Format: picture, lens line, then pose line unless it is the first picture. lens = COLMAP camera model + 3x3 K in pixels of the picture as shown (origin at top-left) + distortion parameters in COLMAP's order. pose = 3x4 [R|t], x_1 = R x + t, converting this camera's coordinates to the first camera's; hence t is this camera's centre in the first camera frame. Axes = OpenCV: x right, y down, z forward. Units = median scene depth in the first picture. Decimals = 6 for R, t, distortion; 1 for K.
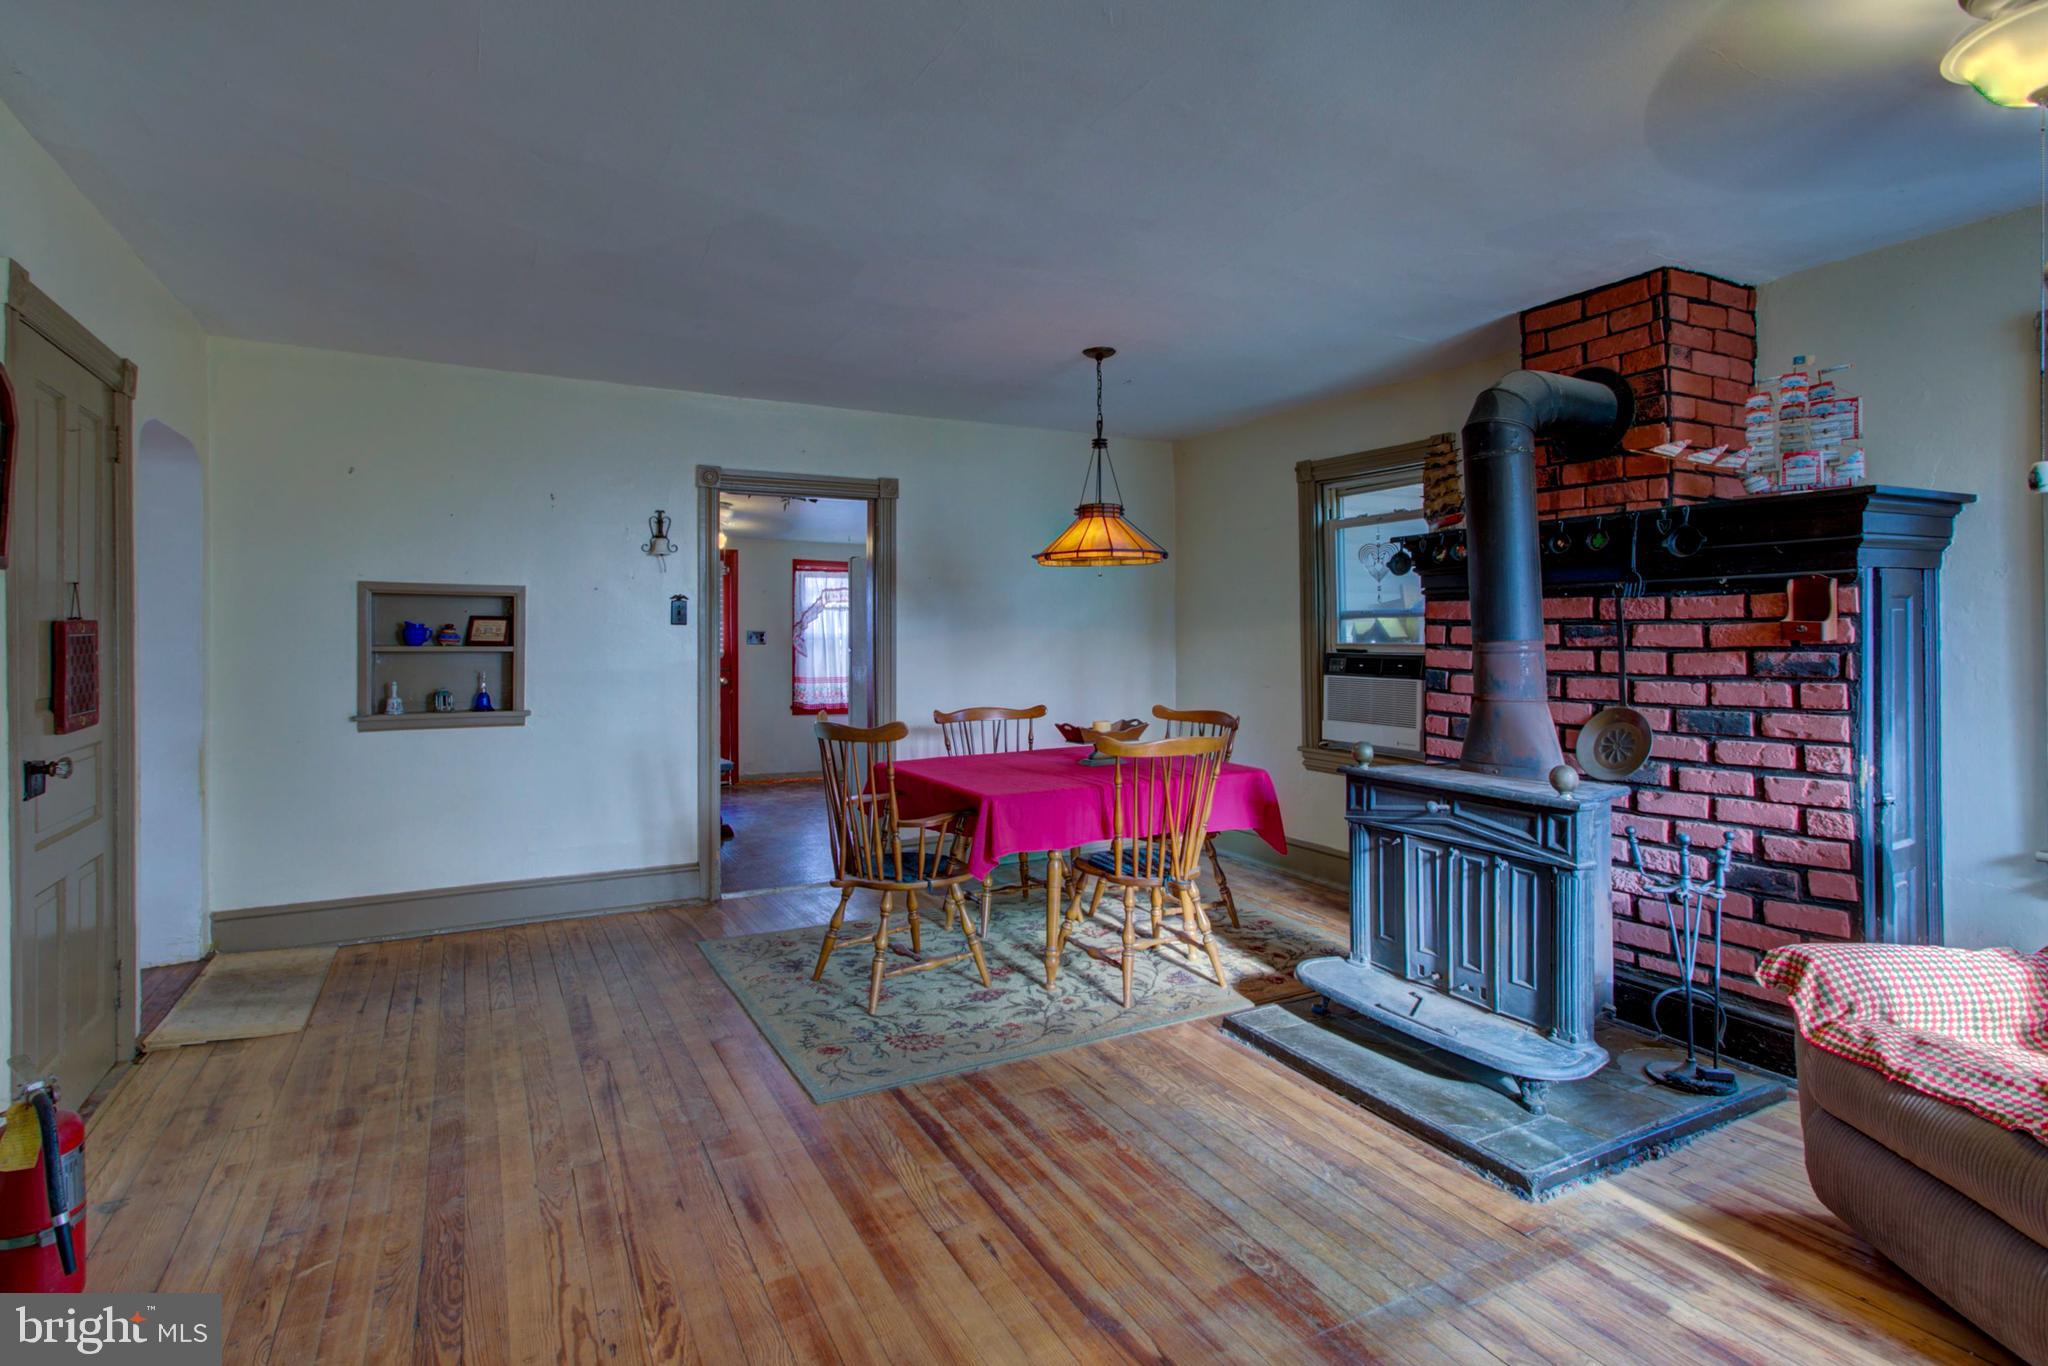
lens RADIAL K [[1022.0, 0, 1007.9], [0, 1022.0, 633.1], [0, 0, 1]] dist [0.018214, 0.000902]
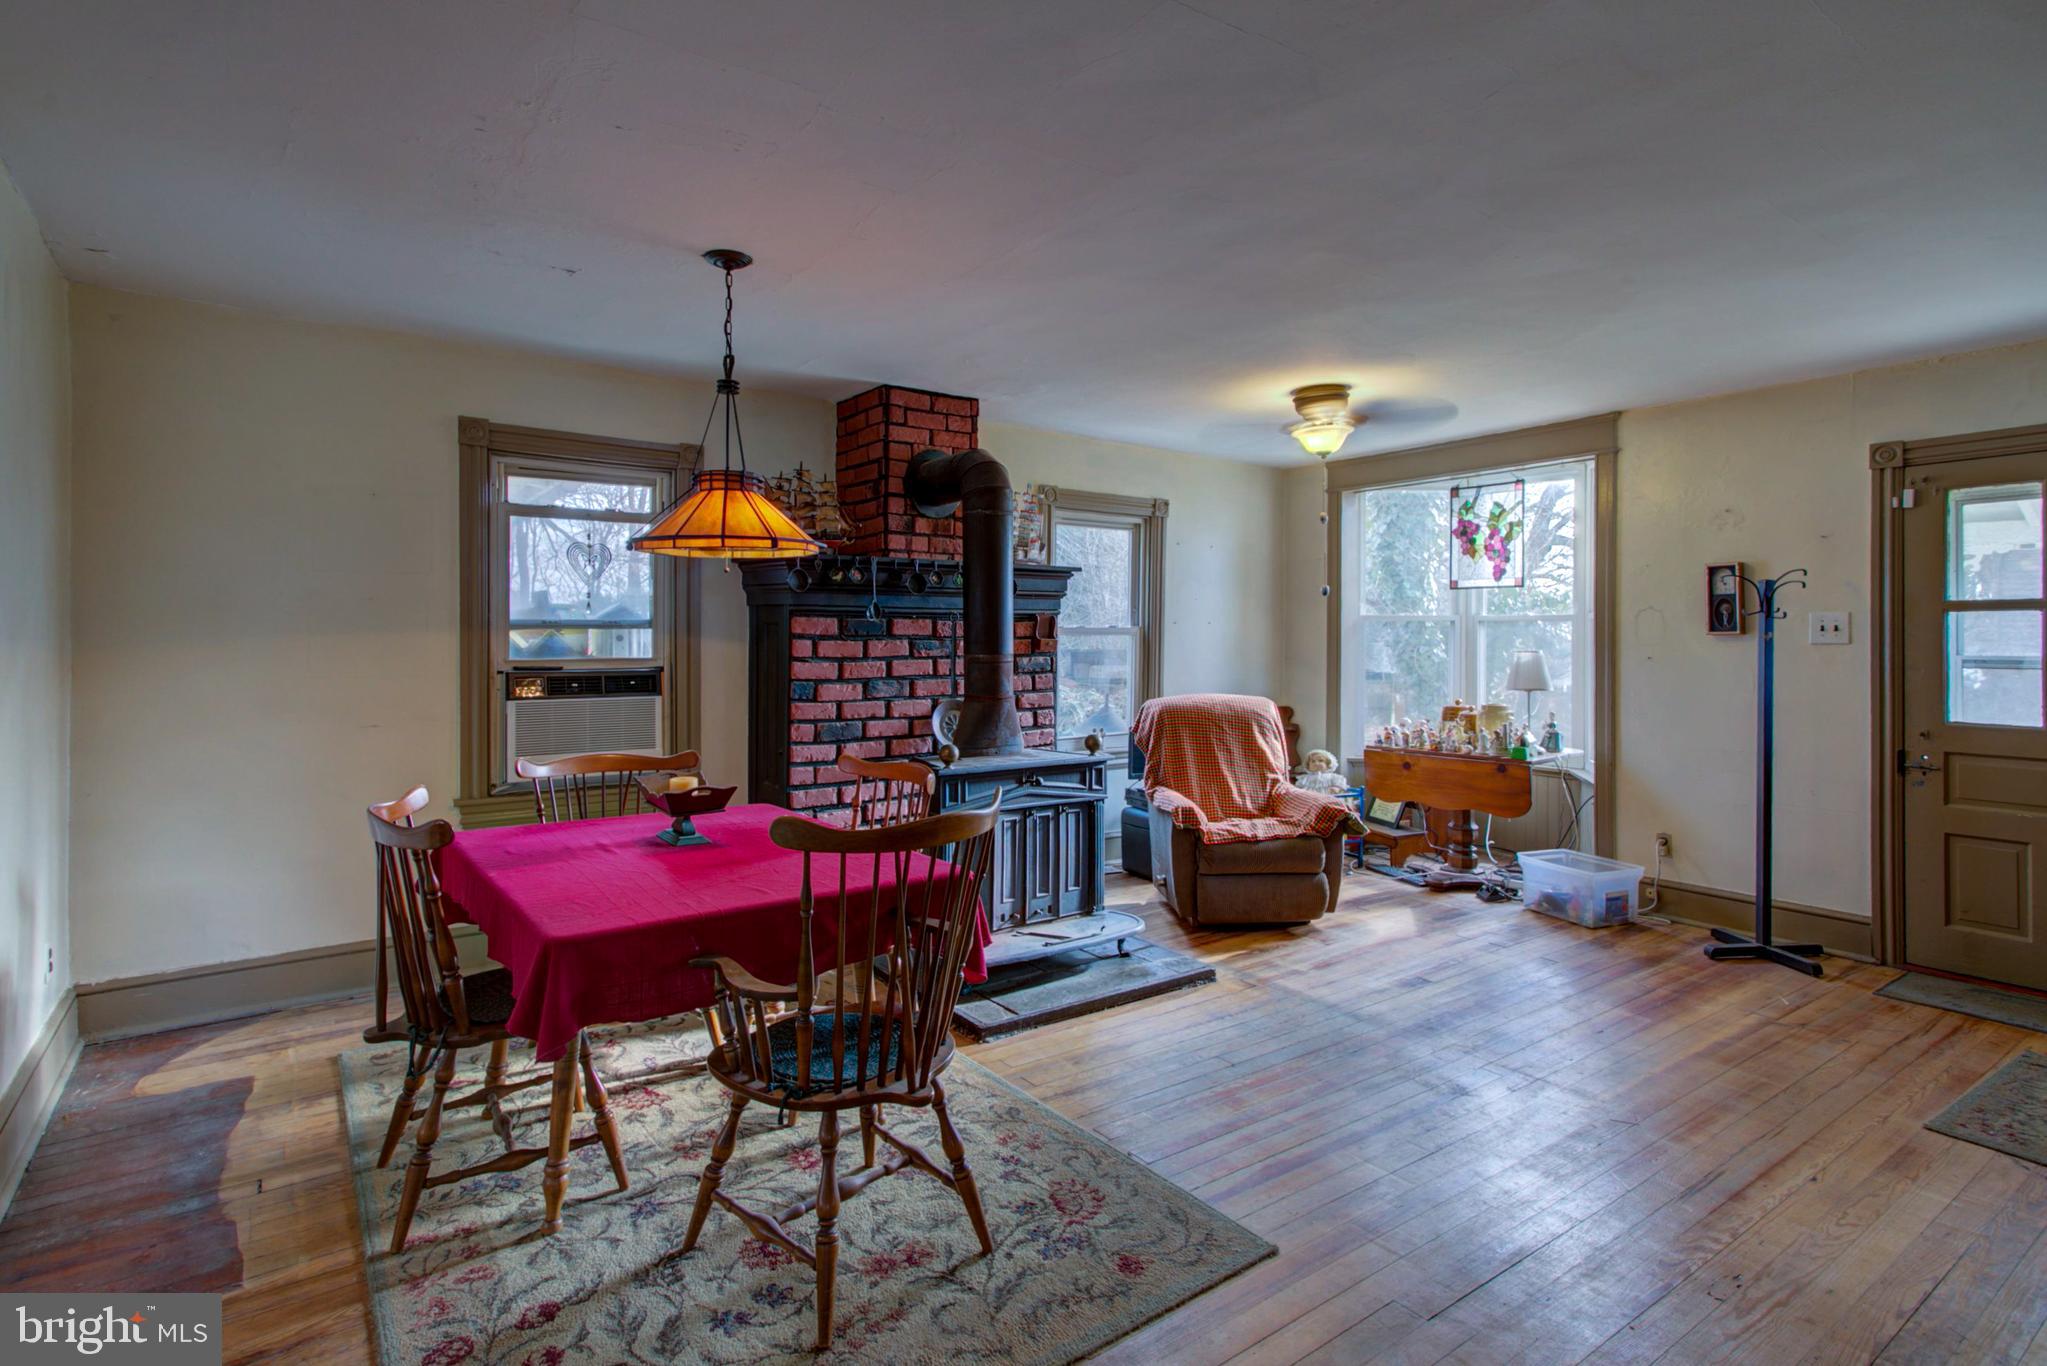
lens RADIAL K [[1021.5, 0, 1025.5], [0, 1021.5, 637.6], [0, 0, 1]] dist [0.018214, 0.000902]
pose [[-0.144340, -0.004398, 0.989518, -0.803454], [-0.003516, 0.999986, 0.003932, -0.017852], [-0.989522, -0.002912, -0.144353, 1.110219]]
